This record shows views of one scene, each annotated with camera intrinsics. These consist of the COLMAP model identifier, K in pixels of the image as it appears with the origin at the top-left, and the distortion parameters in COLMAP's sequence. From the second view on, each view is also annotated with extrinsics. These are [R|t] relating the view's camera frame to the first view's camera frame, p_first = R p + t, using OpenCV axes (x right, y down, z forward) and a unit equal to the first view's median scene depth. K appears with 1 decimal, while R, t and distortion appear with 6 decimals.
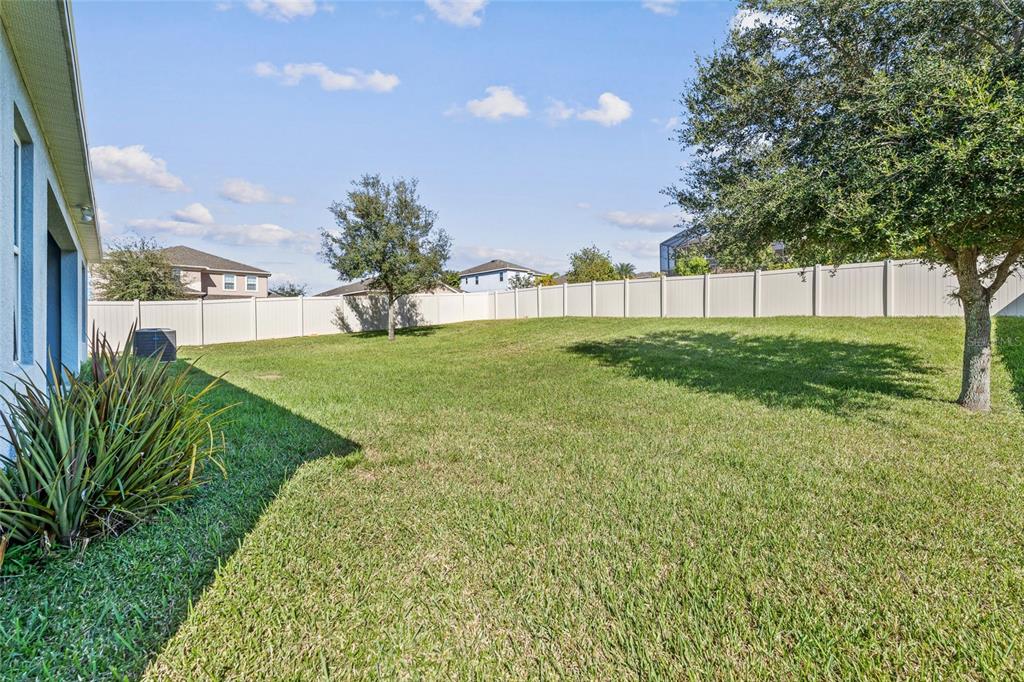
lens RADIAL K [[415.7, 0, 510.4], [0, 415.7, 333.0], [0, 0, 1]] dist [-0.002582, 0.000120]
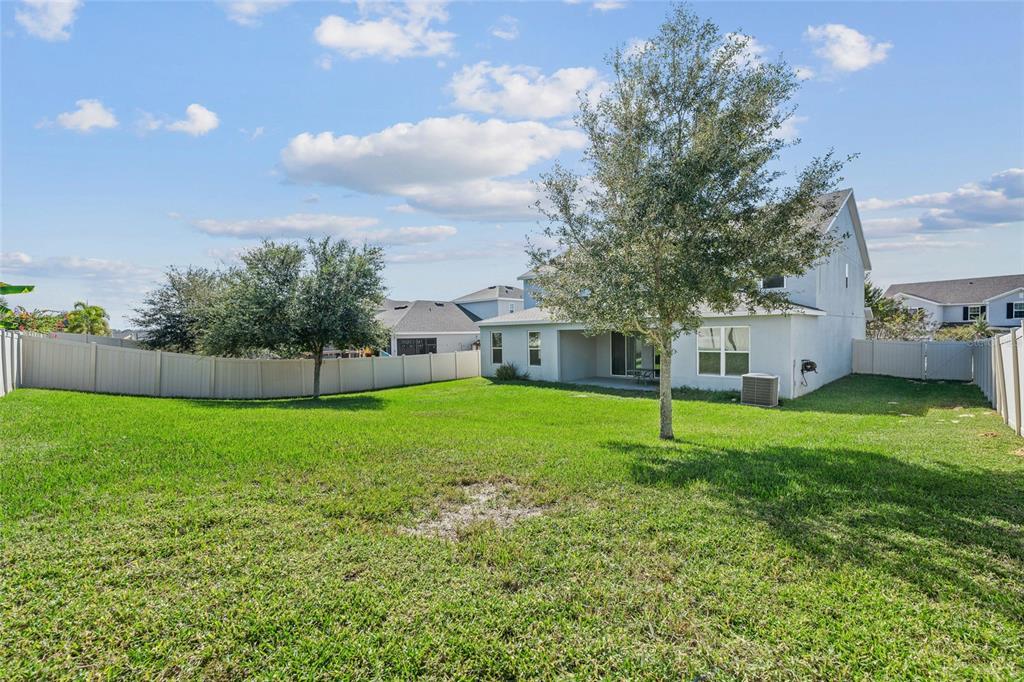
lens RADIAL K [[415.7, 0, 510.0], [0, 415.7, 338.3], [0, 0, 1]] dist [-0.002582, 0.000120]
pose [[0.999791, -0.019334, 0.006659, 0.991341], [0.019343, 0.999812, -0.001259, 0.015128], [-0.006634, 0.001387, 0.999977, -0.025304]]
